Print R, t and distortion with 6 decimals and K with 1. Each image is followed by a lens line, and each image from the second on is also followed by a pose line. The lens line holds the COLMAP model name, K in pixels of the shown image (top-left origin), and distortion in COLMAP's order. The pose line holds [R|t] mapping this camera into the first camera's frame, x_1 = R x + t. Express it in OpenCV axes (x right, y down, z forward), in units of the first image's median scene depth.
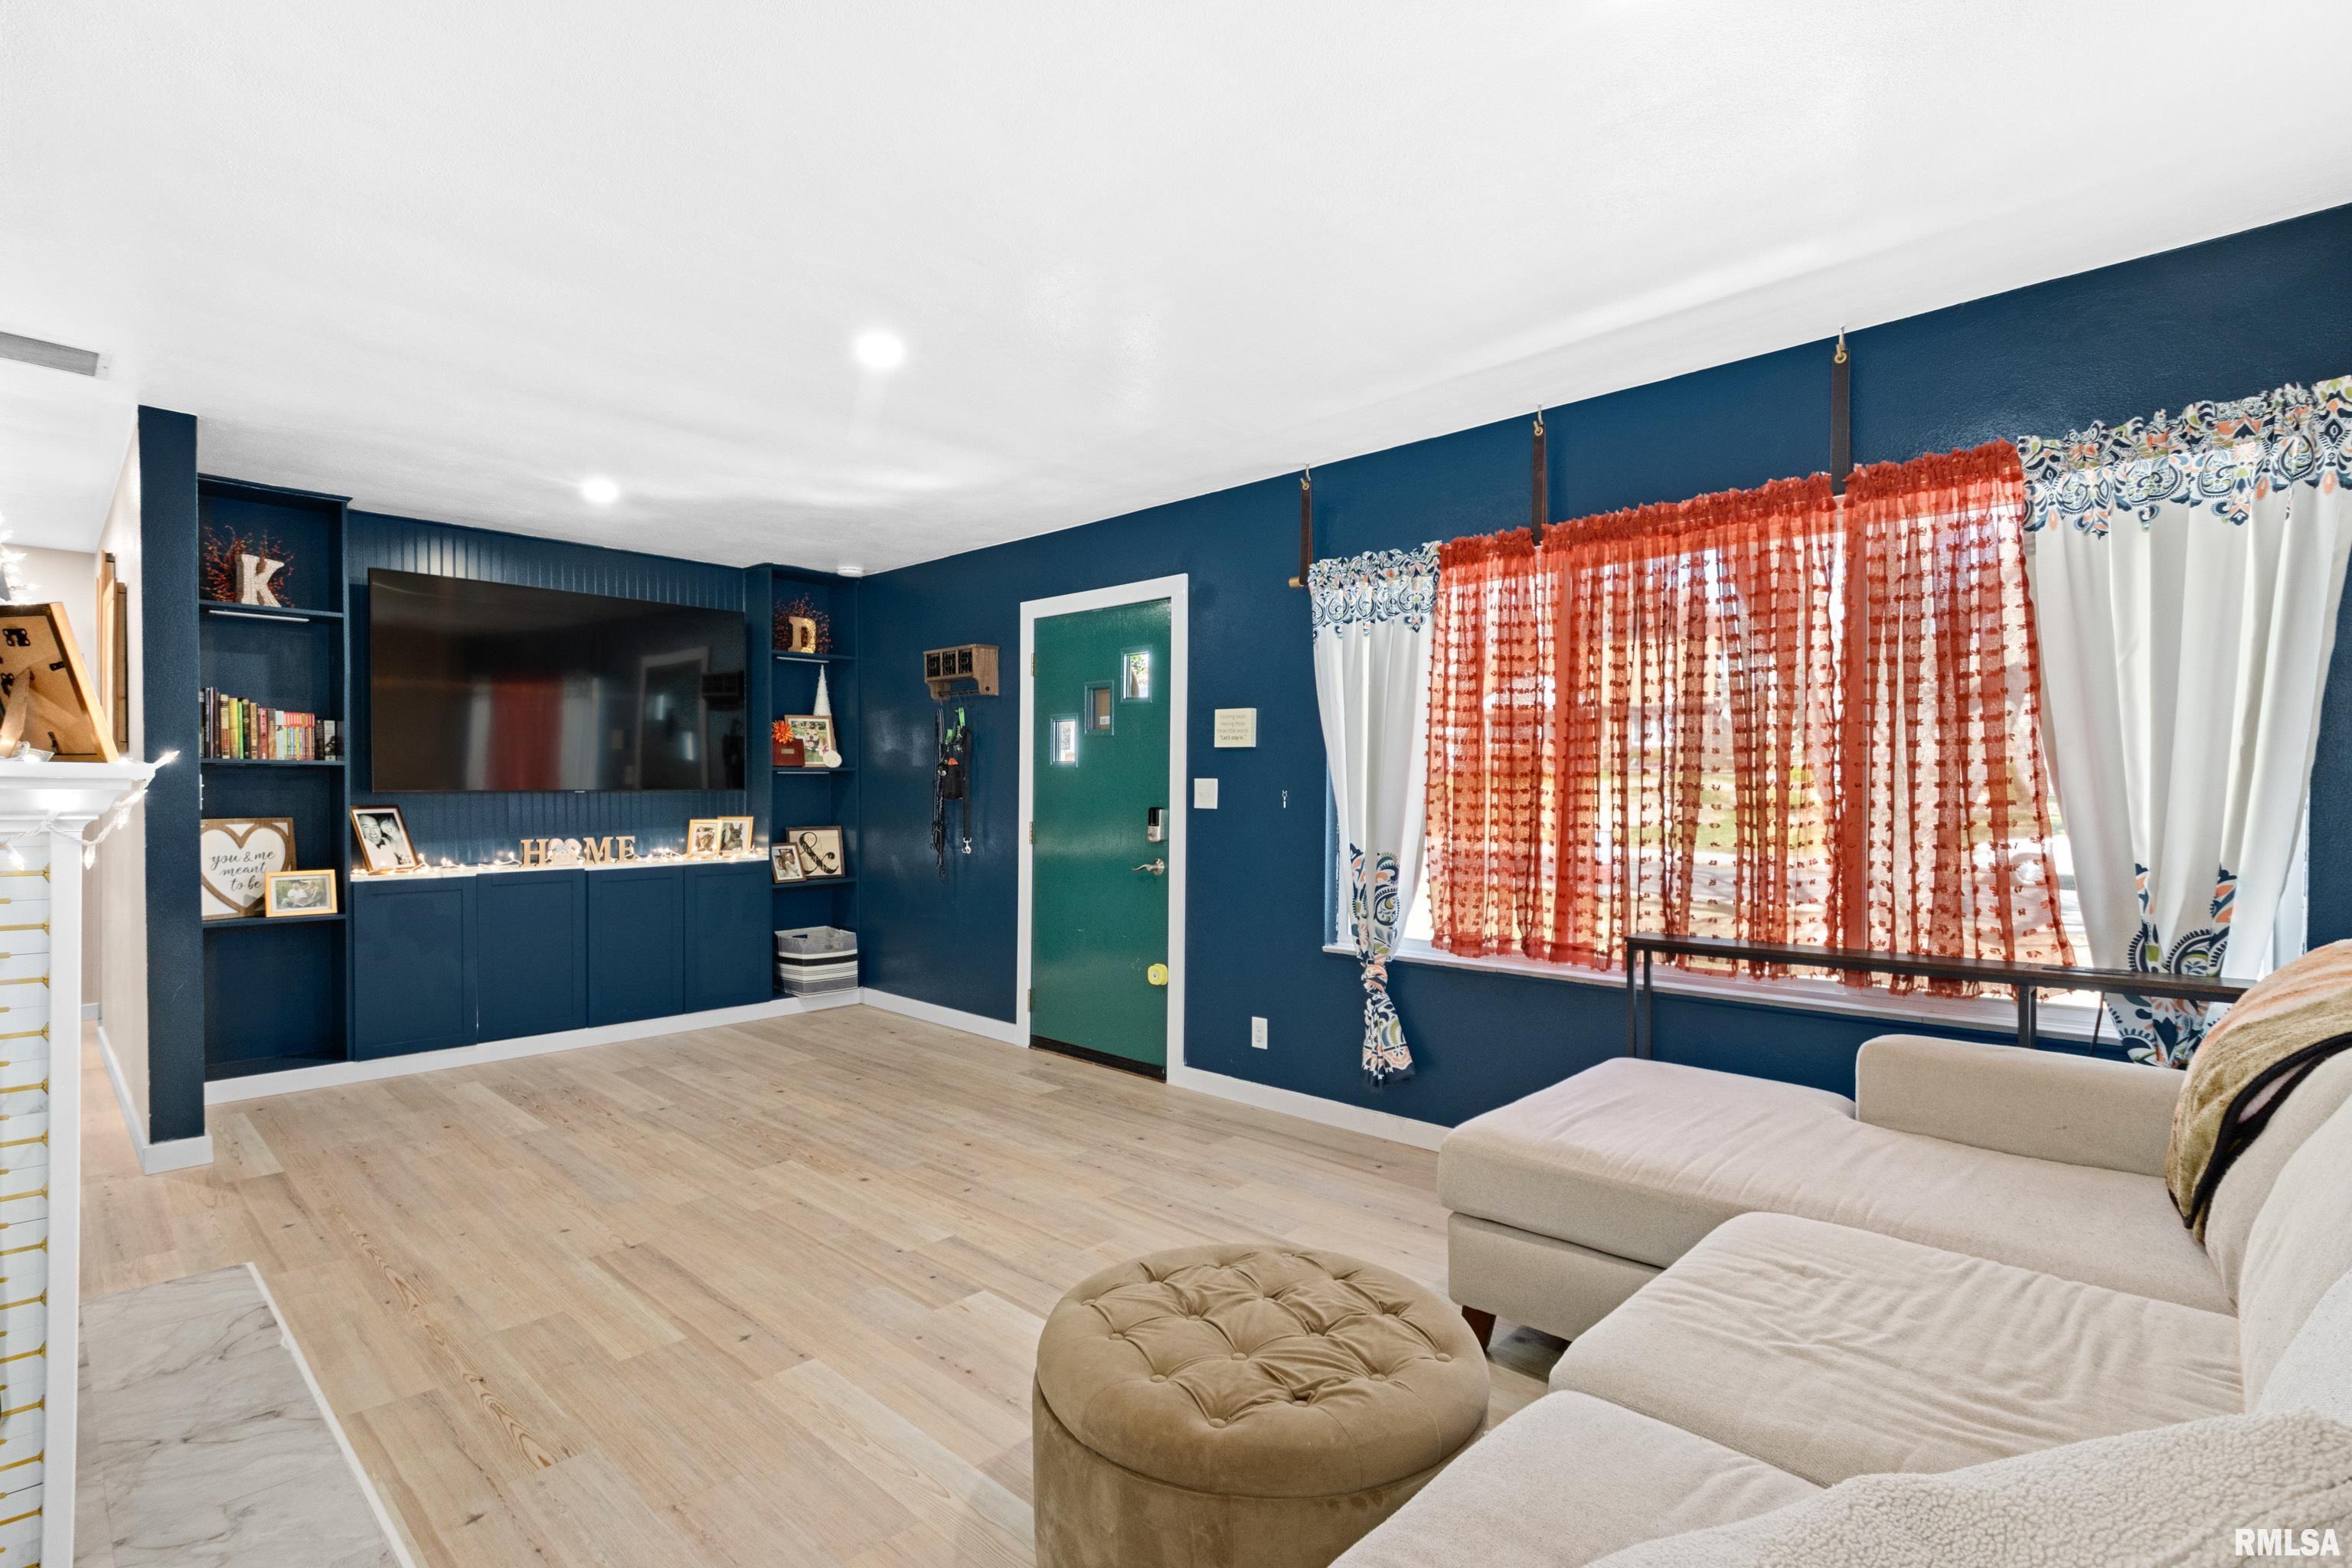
lens RADIAL K [[1105.2, 0, 1156.2], [0, 1105.2, 807.6], [0, 0, 1]] dist [-0.000522, -0.001747]
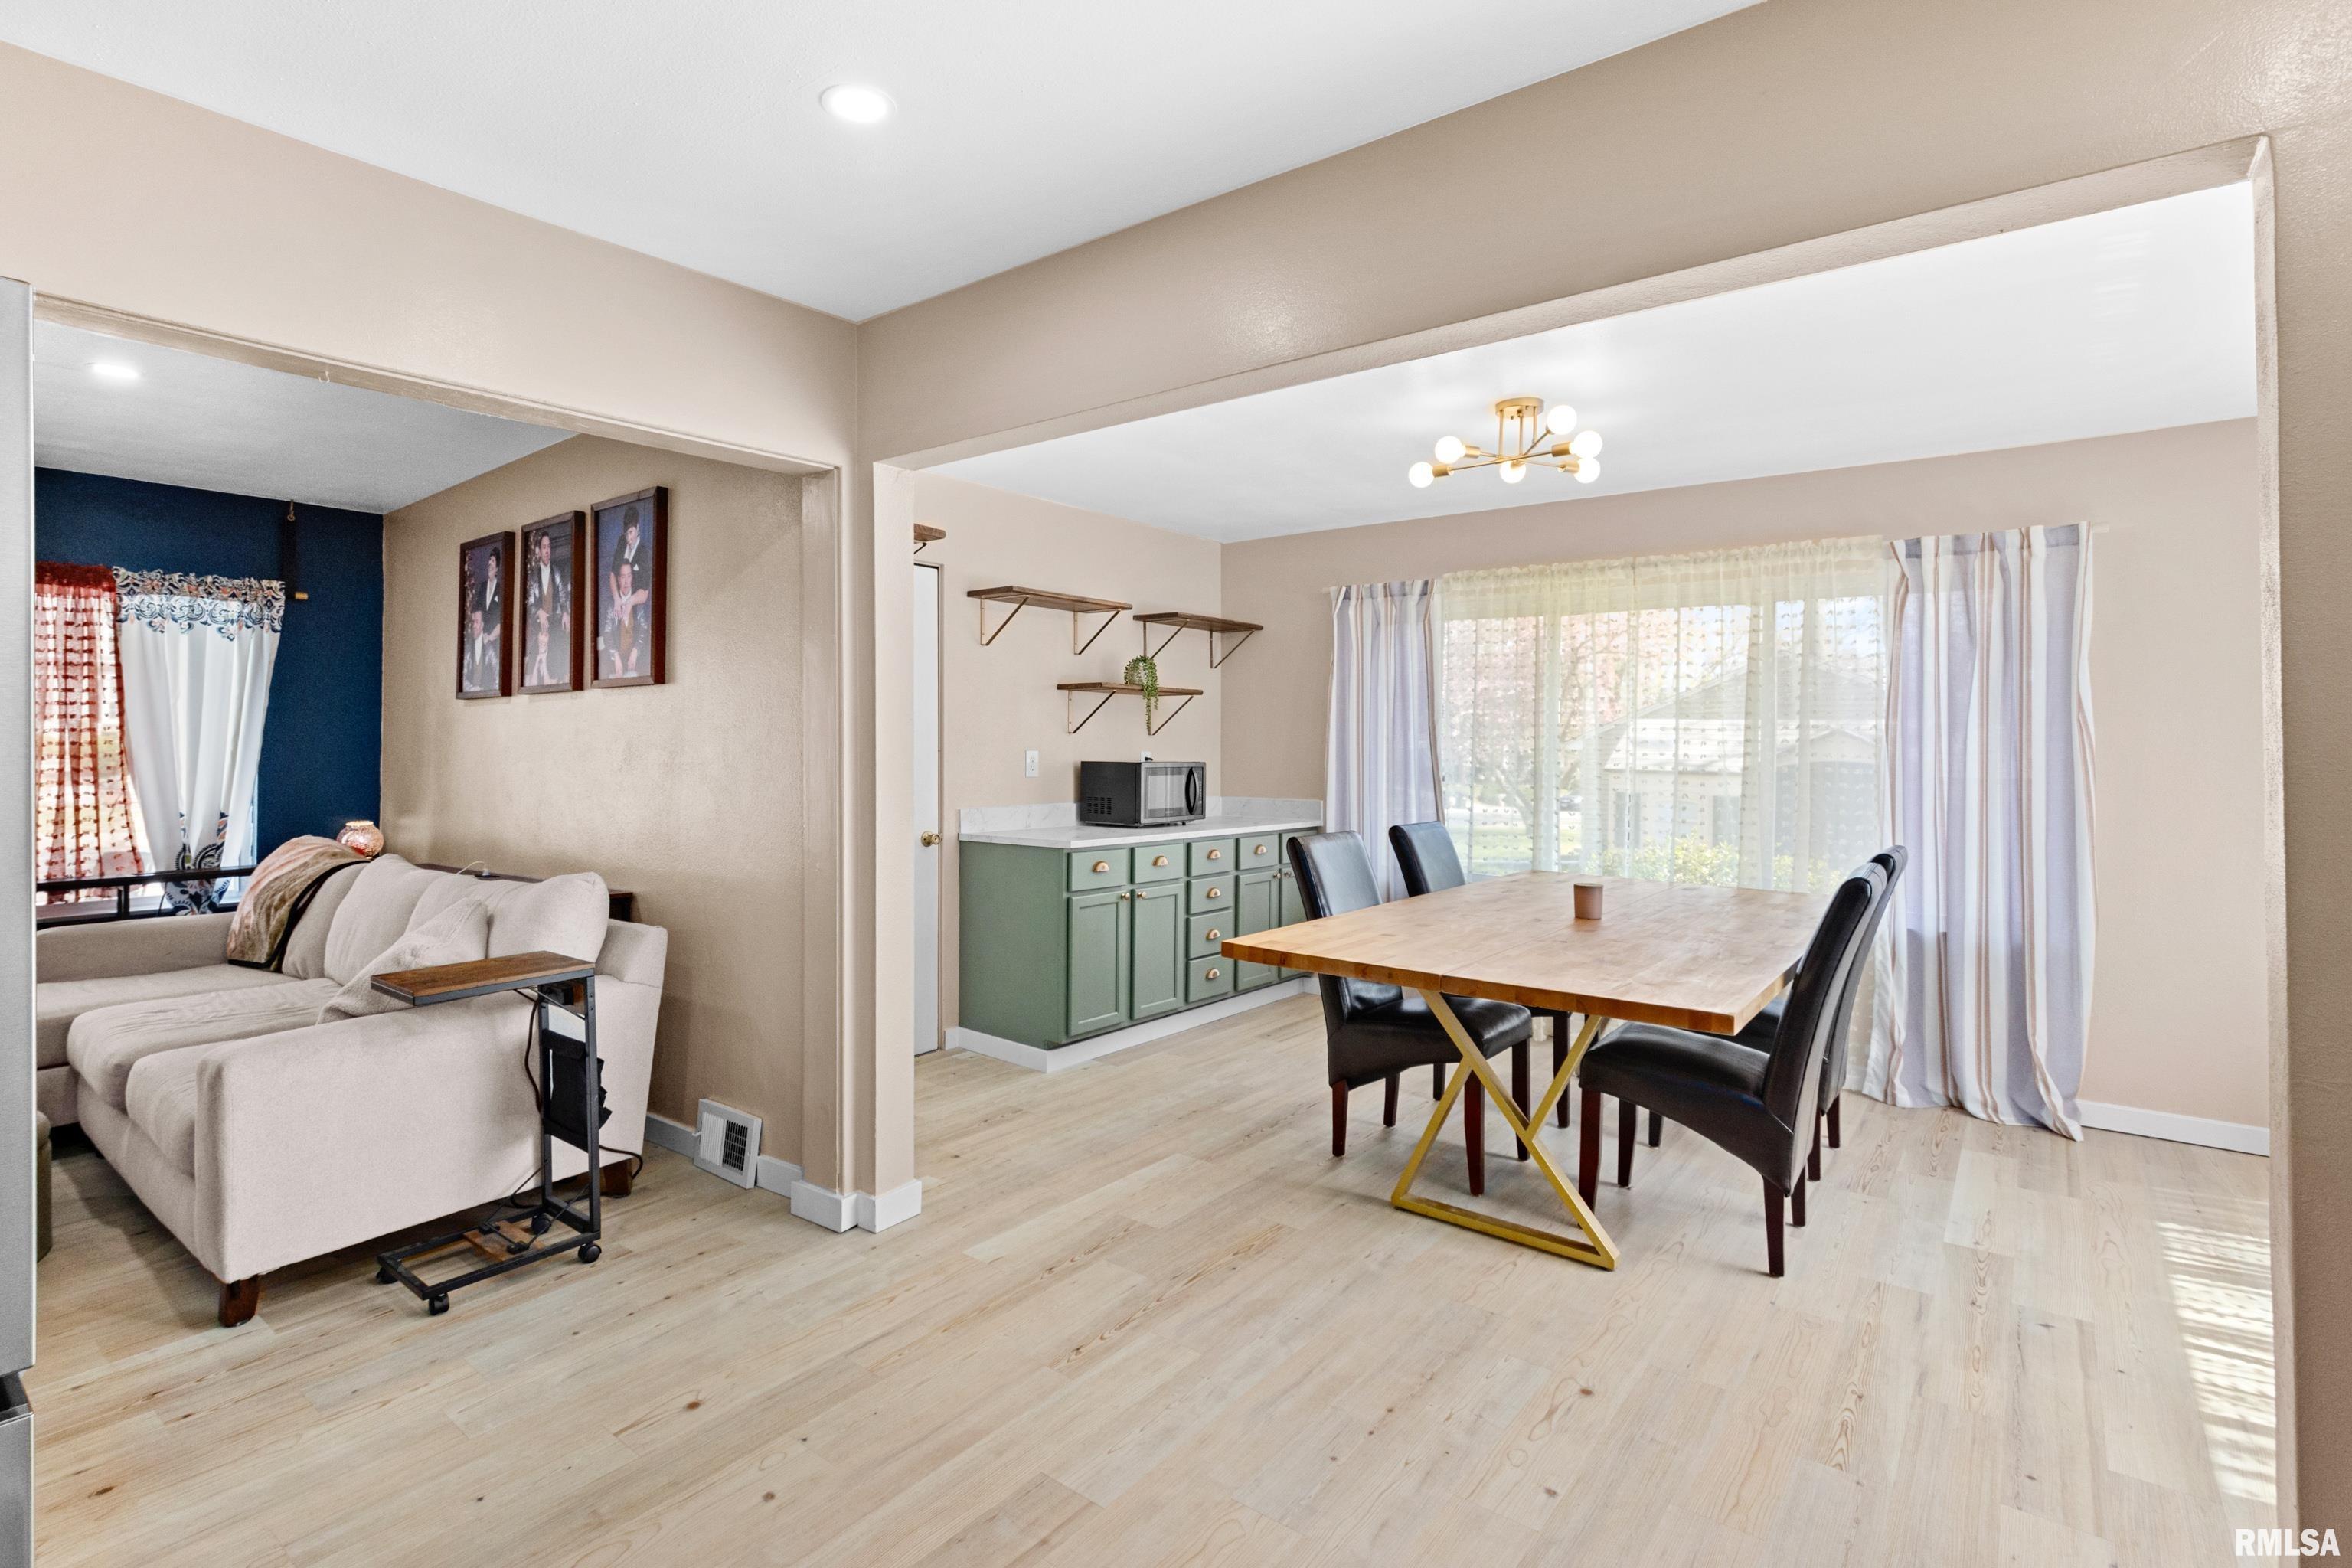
lens RADIAL K [[1128.4, 0, 1145.5], [0, 1128.4, 736.9], [0, 0, 1]] dist [-0.000495, -0.000167]
pose [[-0.104414, 0.014677, 0.994426, -0.808648], [0.008304, 0.999869, -0.013886, -0.024906], [-0.994499, 0.006808, -0.104522, -0.291633]]
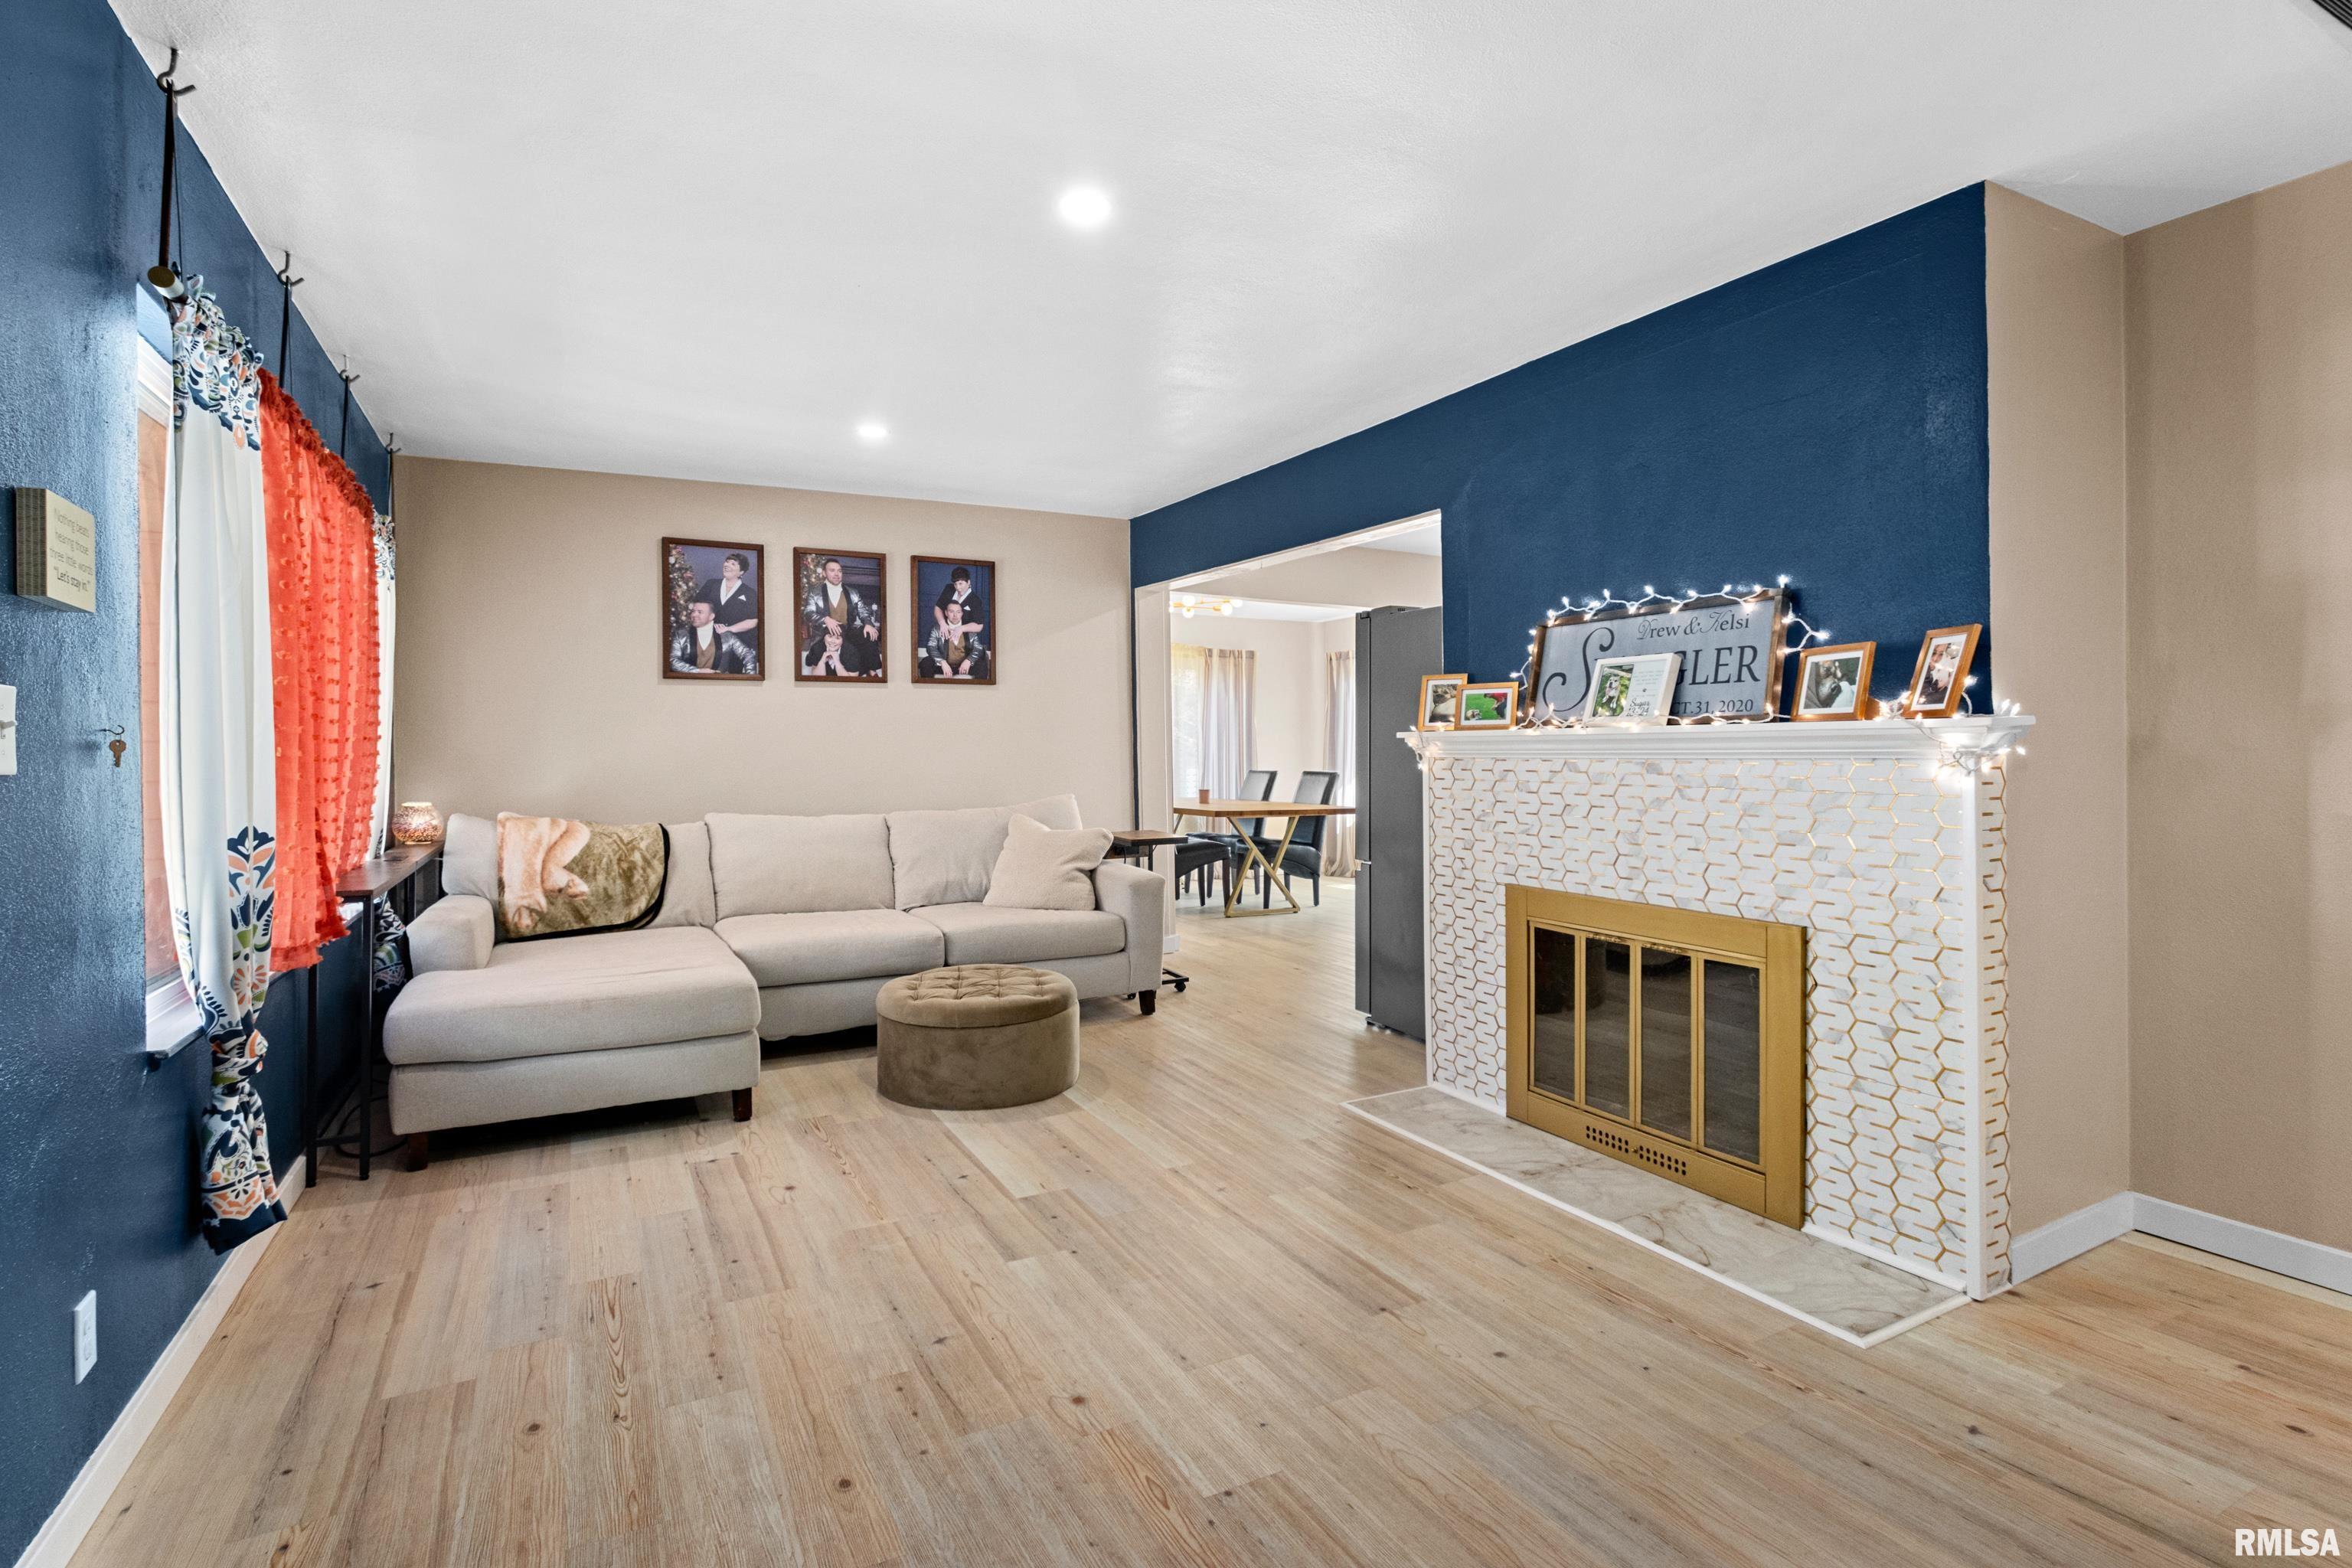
lens RADIAL K [[1109.7, 0, 1151.2], [0, 1109.7, 755.4], [0, 0, 1]] dist [0.001146, -0.001066]
pose [[-0.948064, 0.002122, 0.318074, -0.471260], [0.006382, 0.999903, 0.012353, -0.008220], [-0.318017, 0.013741, -0.947985, 1.489314]]
